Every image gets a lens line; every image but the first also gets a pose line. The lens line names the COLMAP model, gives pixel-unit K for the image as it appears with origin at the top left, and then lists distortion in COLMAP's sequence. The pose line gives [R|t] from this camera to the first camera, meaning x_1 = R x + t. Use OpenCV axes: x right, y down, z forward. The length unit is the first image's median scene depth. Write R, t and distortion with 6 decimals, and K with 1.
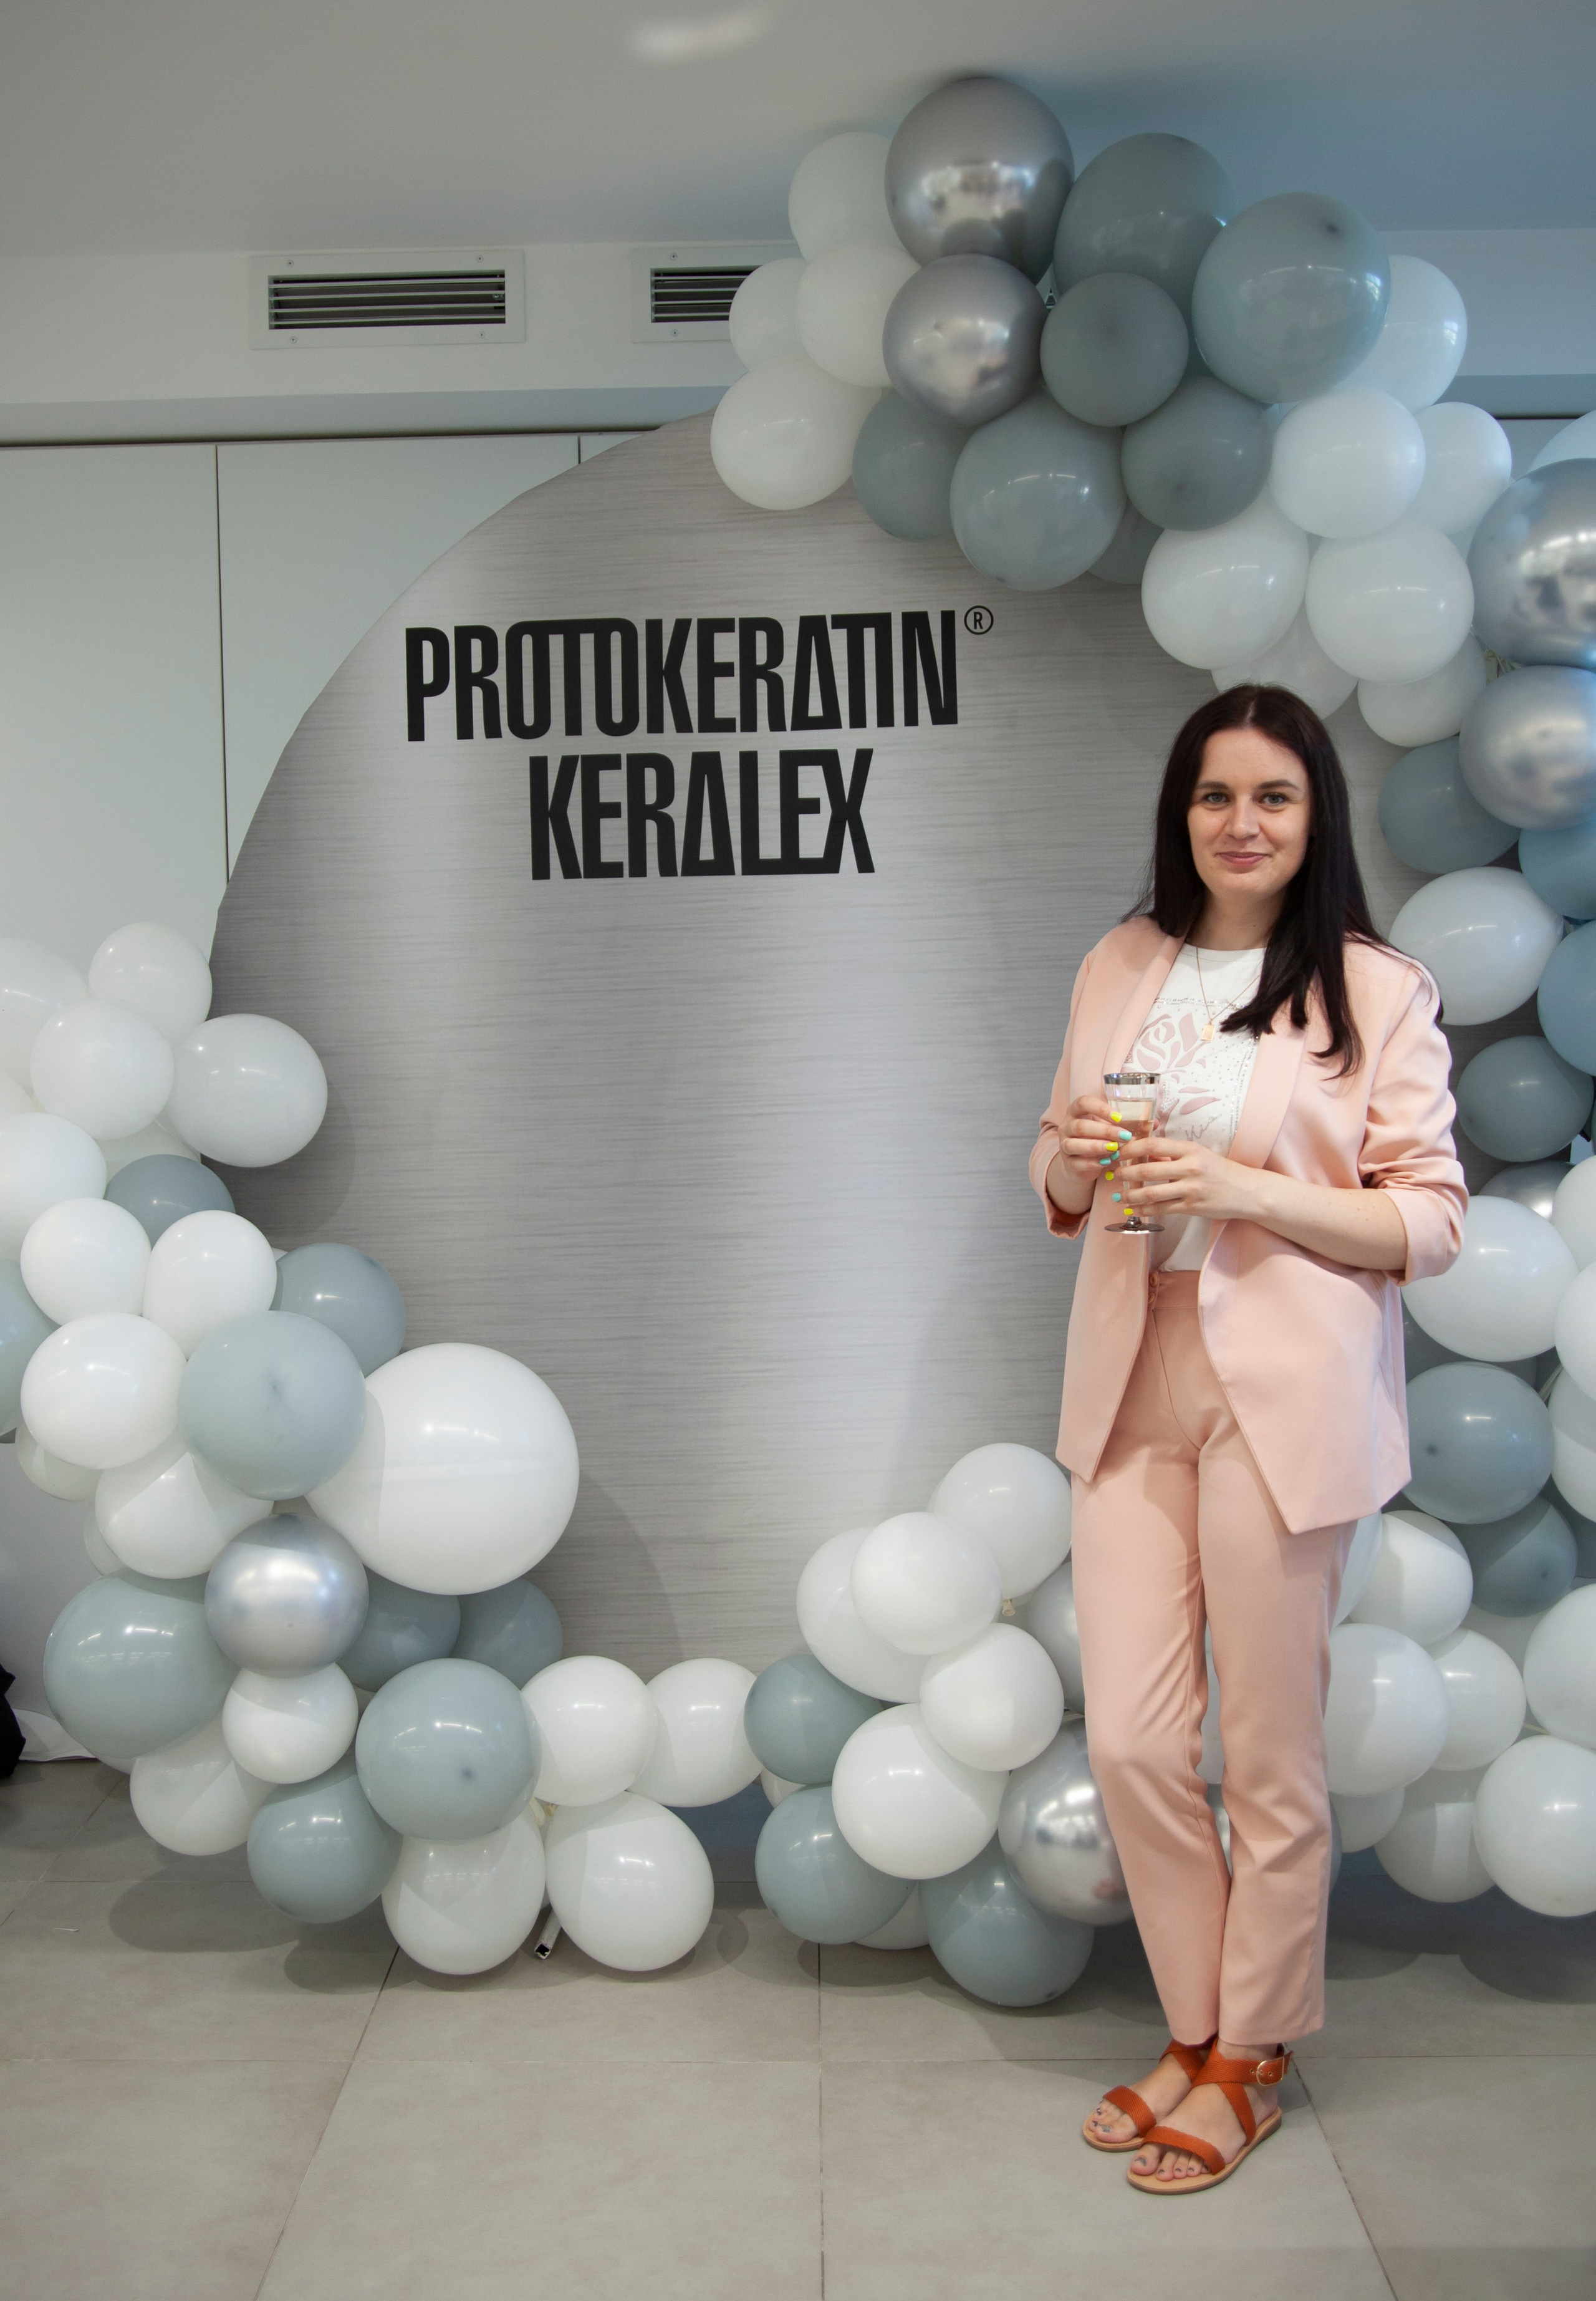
lens RADIAL K [[2387.1, 0, 760.6], [0, 2387.1, 1098.8], [0, 0, 1]] dist [-0.073582, 0.000000]
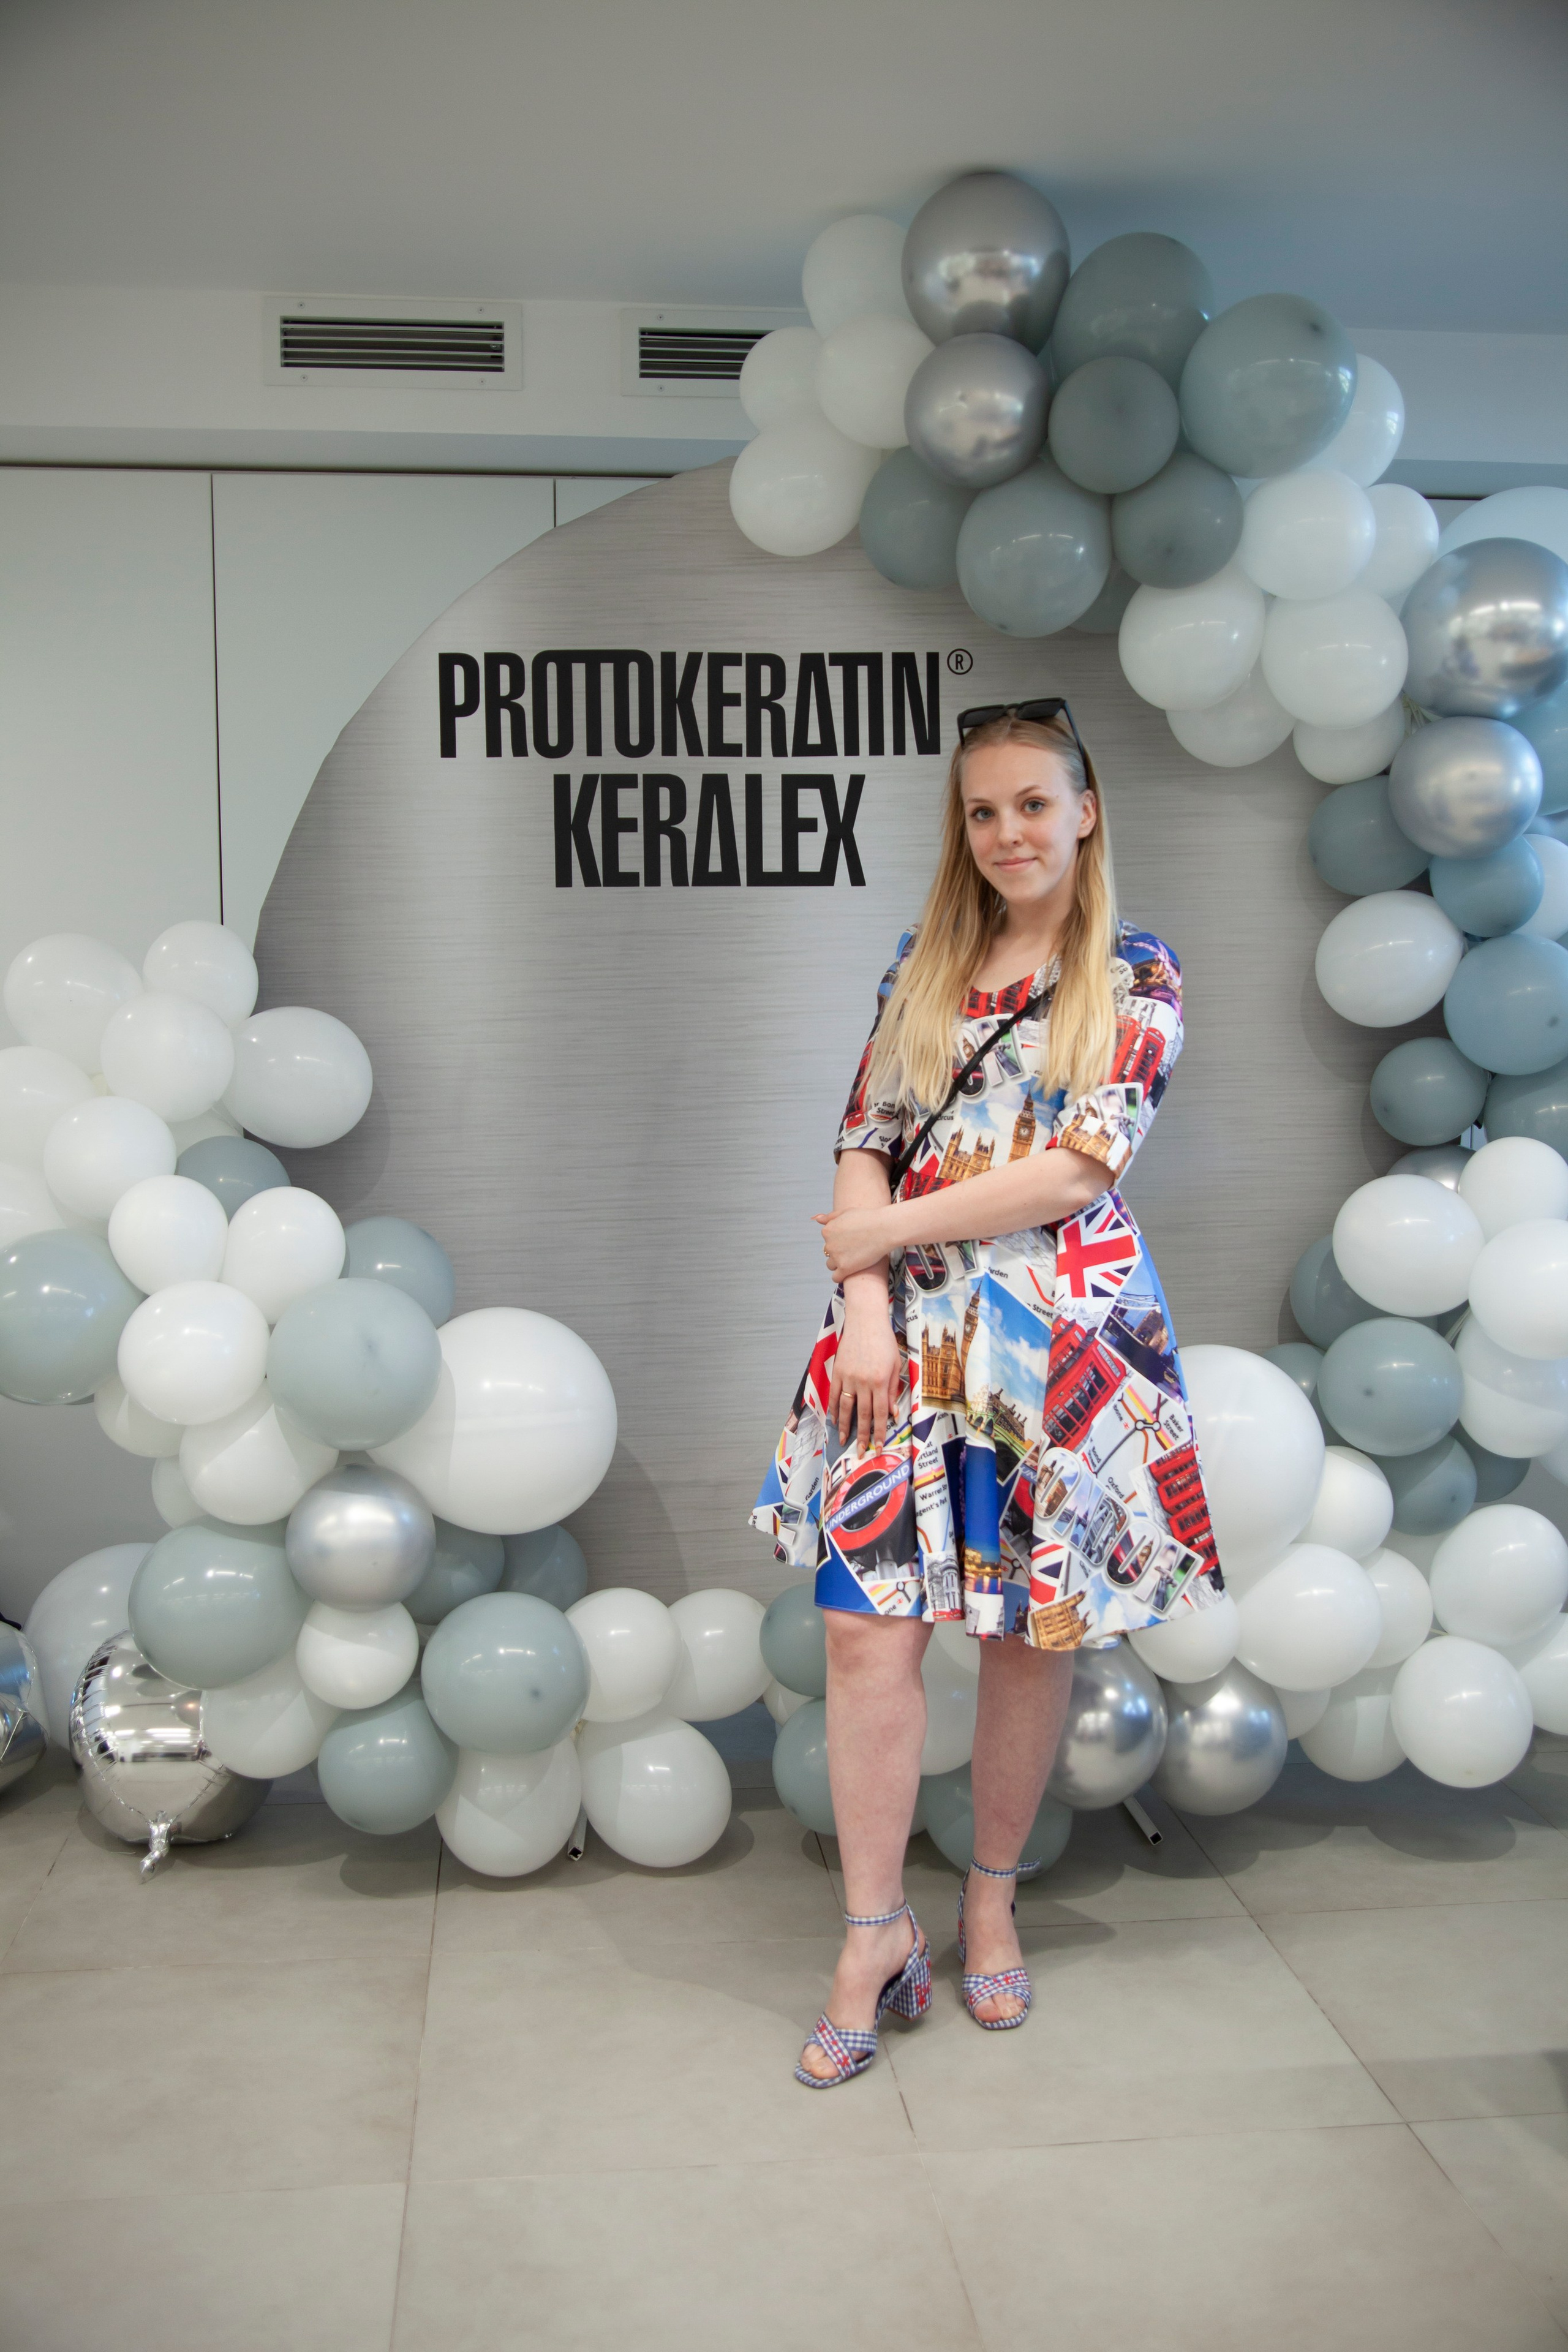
lens RADIAL K [[2215.9, 0, 779.5], [0, 2215.9, 1180.0], [0, 0, 1]] dist [-0.059987, 0.000000]
pose [[0.991078, -0.000324, 0.133286, -0.130185], [-0.004294, 0.999400, 0.034359, 0.007531], [-0.133217, -0.034625, 0.990482, -0.027775]]
